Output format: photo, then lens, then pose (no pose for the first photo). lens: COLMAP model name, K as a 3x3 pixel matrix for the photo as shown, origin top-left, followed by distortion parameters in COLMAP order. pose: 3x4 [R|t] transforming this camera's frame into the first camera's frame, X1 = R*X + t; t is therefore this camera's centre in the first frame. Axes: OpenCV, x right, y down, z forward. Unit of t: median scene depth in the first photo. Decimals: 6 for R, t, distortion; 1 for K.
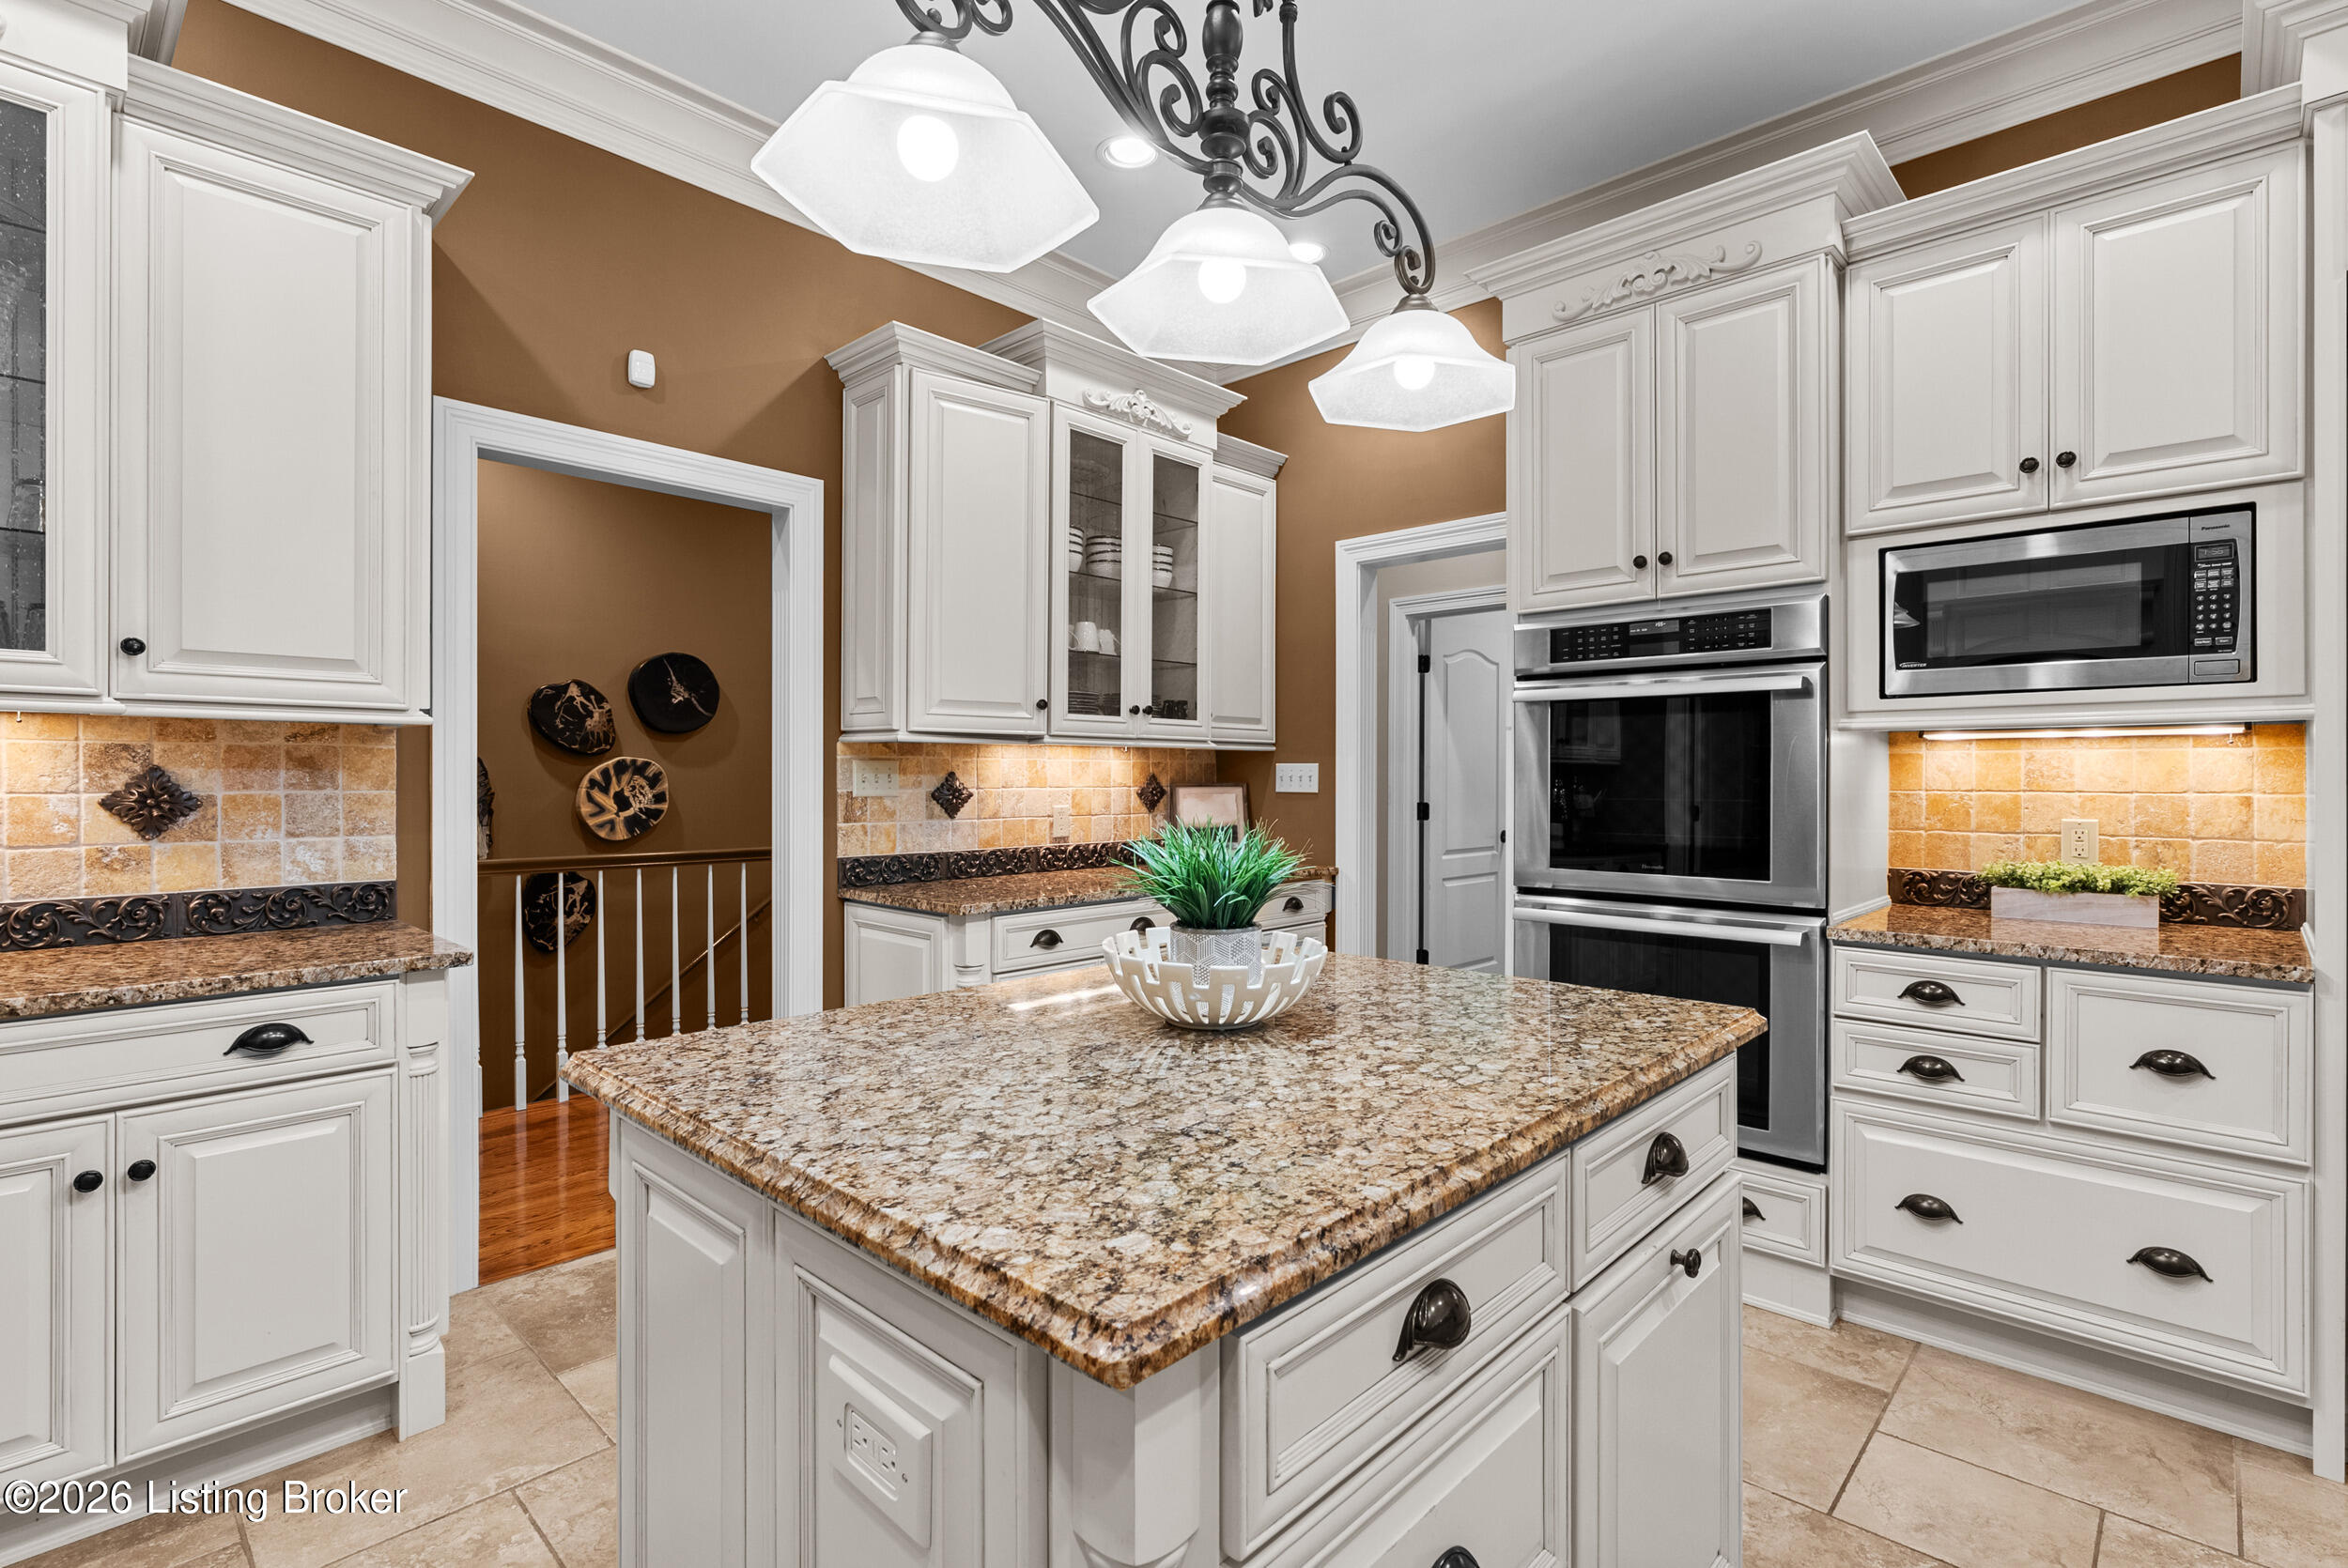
lens RADIAL K [[1091.0, 0, 1179.3], [0, 1091.0, 775.1], [0, 0, 1]] dist [0.002690, 0.000350]
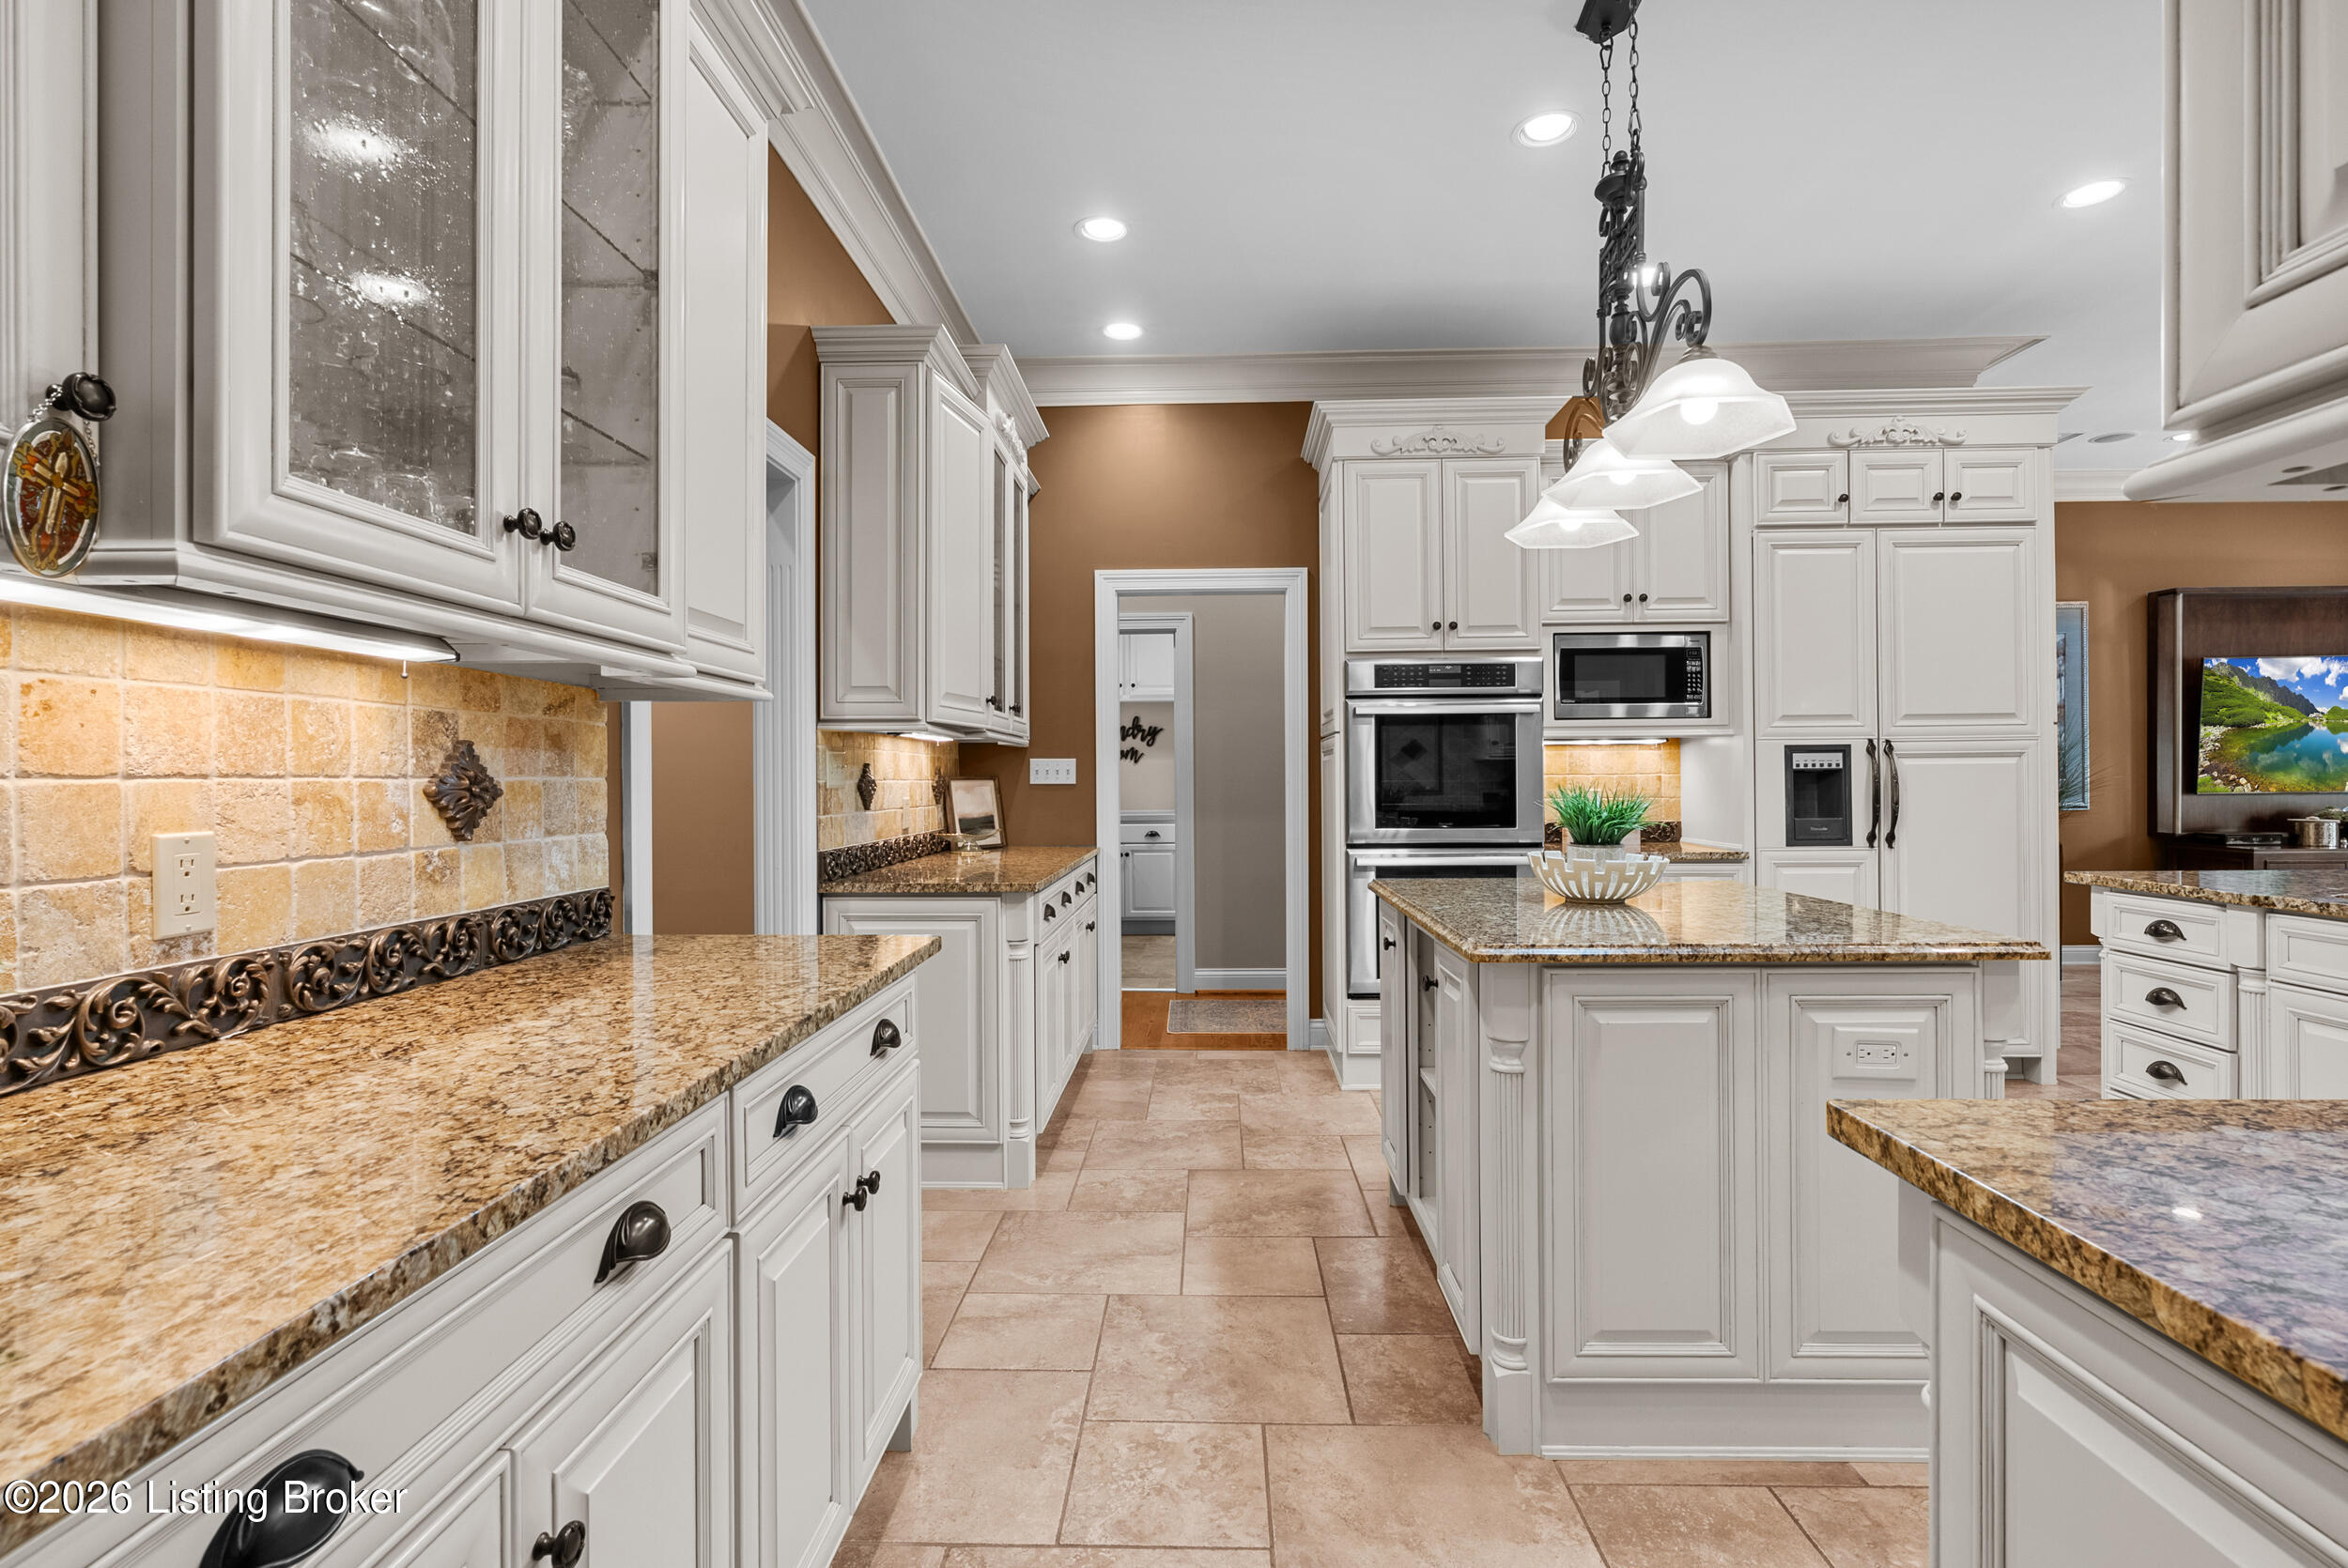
lens RADIAL K [[1091.0, 0, 1180.2], [0, 1091.0, 776.1], [0, 0, 1]] dist [0.002690, 0.000350]
pose [[0.748030, -0.004275, 0.663651, -0.861662], [0.006502, 0.999978, -0.000886, 0.015057], [-0.663633, 0.004978, 0.748042, 0.092442]]
